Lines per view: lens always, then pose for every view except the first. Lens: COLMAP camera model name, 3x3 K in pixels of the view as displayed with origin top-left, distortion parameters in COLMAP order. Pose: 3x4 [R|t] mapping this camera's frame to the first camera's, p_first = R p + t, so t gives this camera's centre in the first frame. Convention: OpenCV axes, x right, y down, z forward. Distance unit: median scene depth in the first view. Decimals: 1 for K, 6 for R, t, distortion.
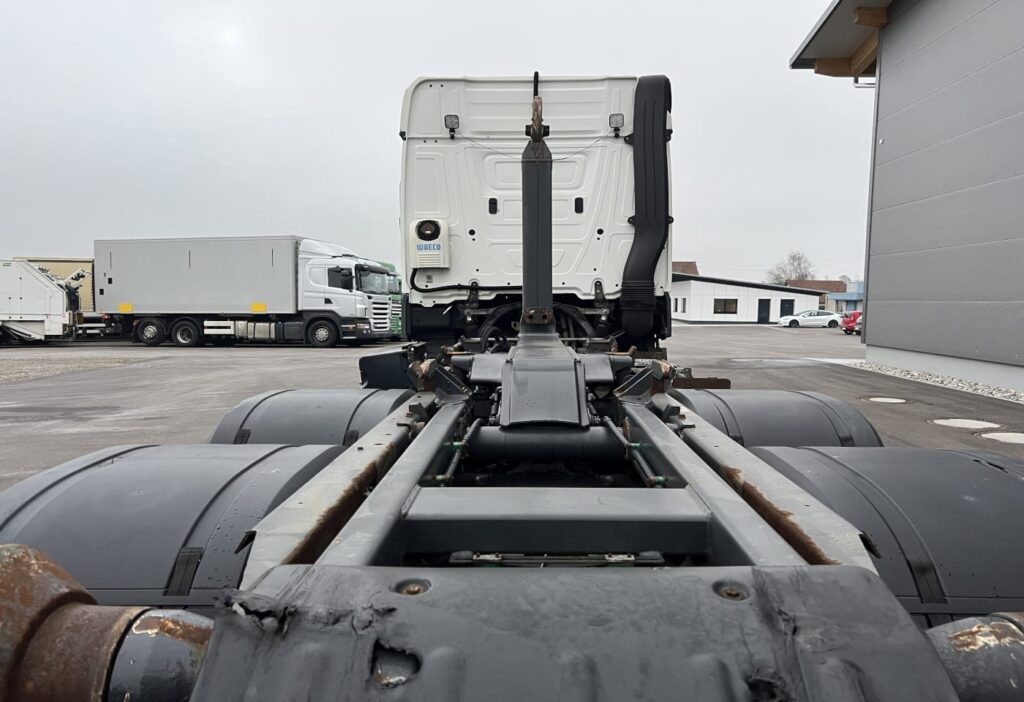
lens RADIAL K [[769.7, 0, 531.2], [0, 769.7, 380.9], [0, 0, 1]] dist [0.054900, -0.046214]
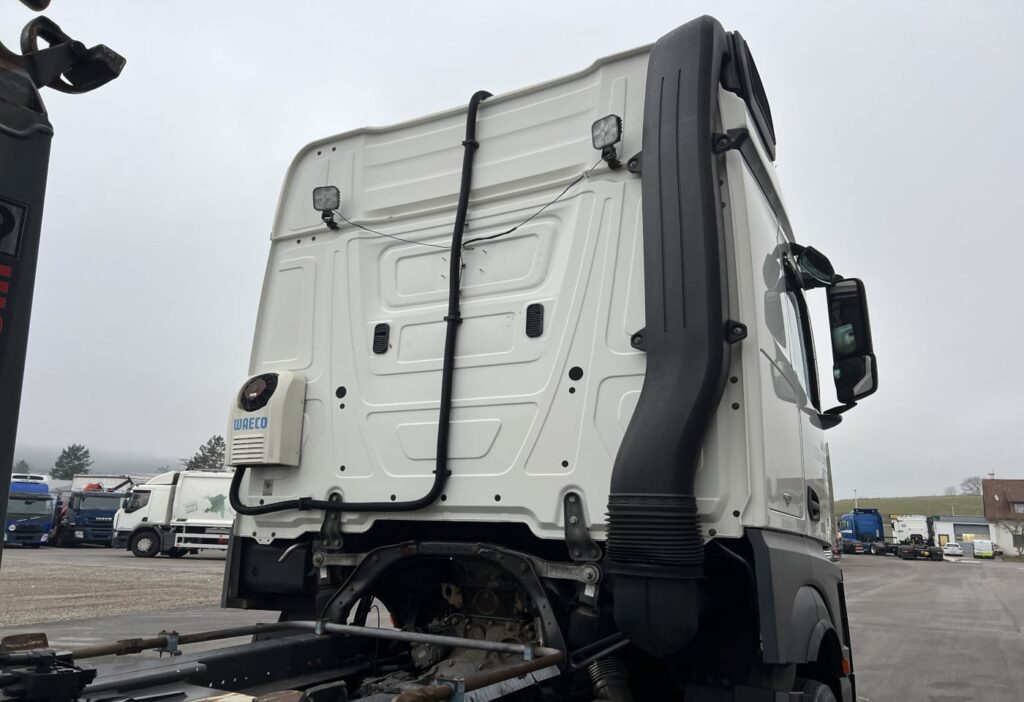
lens RADIAL K [[769.7, 0, 507.6], [0, 769.7, 332.0], [0, 0, 1]] dist [0.054900, -0.046214]
pose [[0.874504, -0.091900, -0.476232, 0.256646], [-0.074226, 0.944961, -0.318654, -0.078124], [0.479305, 0.314013, 0.819550, 0.626716]]
